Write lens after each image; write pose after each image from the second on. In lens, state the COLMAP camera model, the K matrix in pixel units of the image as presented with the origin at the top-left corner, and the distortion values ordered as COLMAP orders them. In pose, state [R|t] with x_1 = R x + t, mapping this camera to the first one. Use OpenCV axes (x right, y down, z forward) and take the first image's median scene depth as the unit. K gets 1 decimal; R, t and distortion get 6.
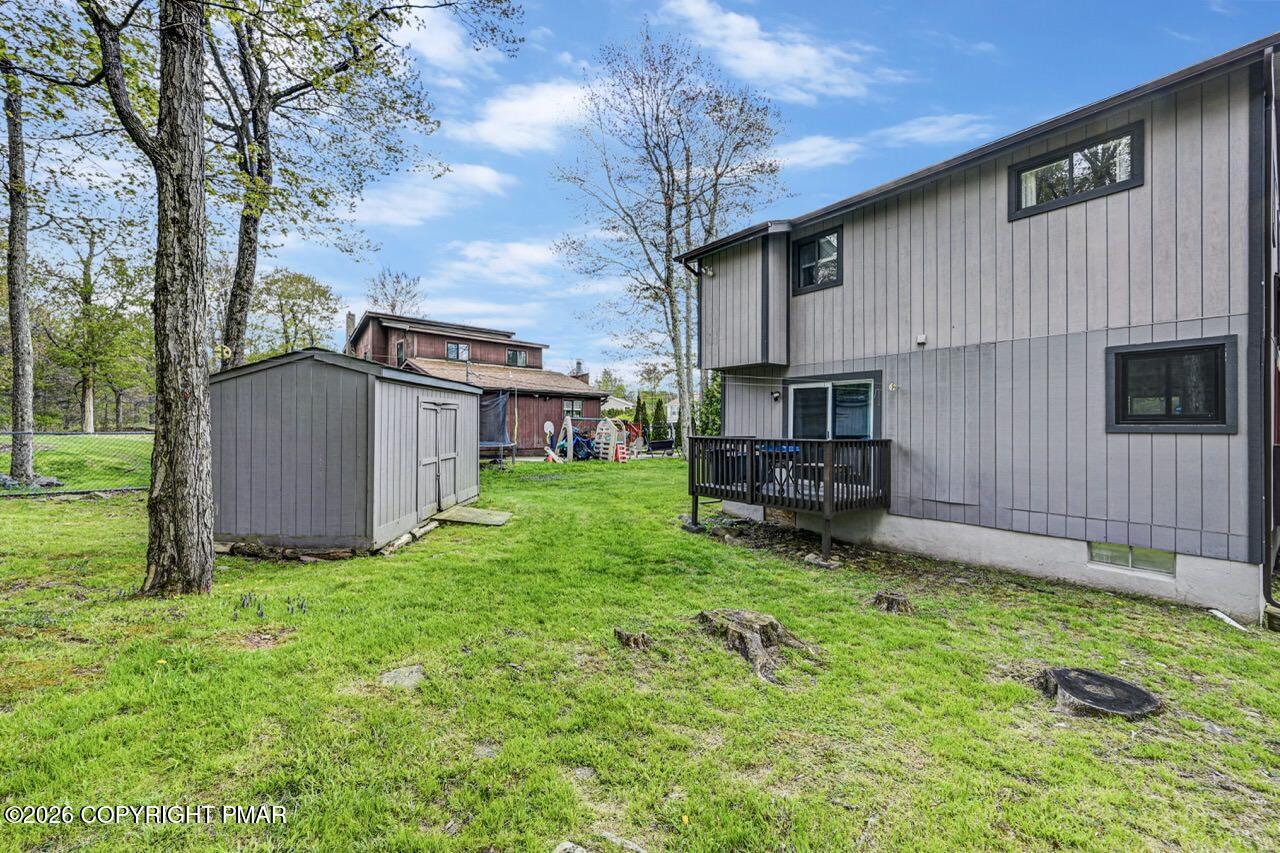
lens RADIAL K [[518.1, 0, 638.1], [0, 518.1, 417.9], [0, 0, 1]] dist [-0.000787, -0.000174]
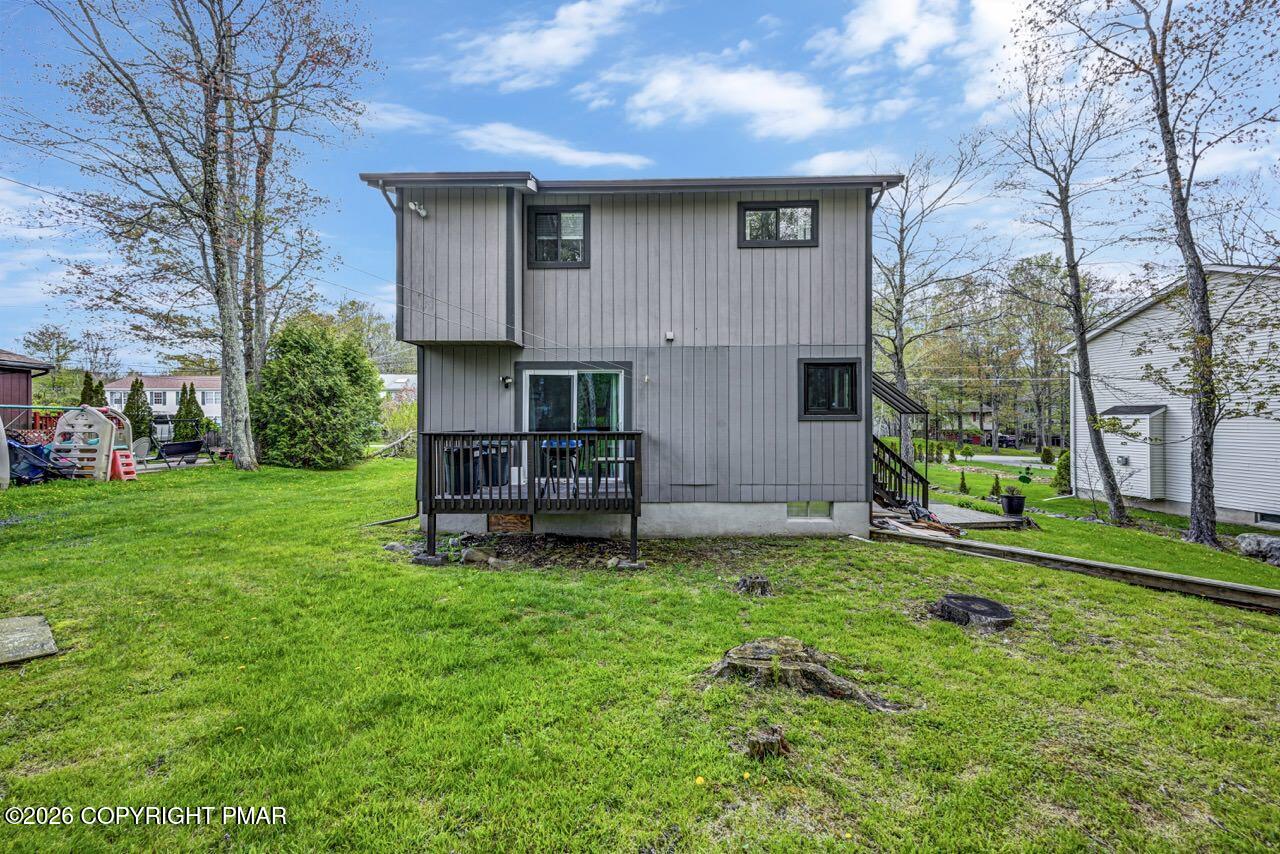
lens RADIAL K [[515.1, 0, 635.6], [0, 515.1, 408.4], [0, 0, 1]] dist [0.001880, -0.000019]
pose [[0.610654, 0.010759, 0.791825, -0.331738], [-0.007327, 0.999942, -0.007936, 0.007763], [-0.791864, -0.000956, 0.610697, 0.390327]]
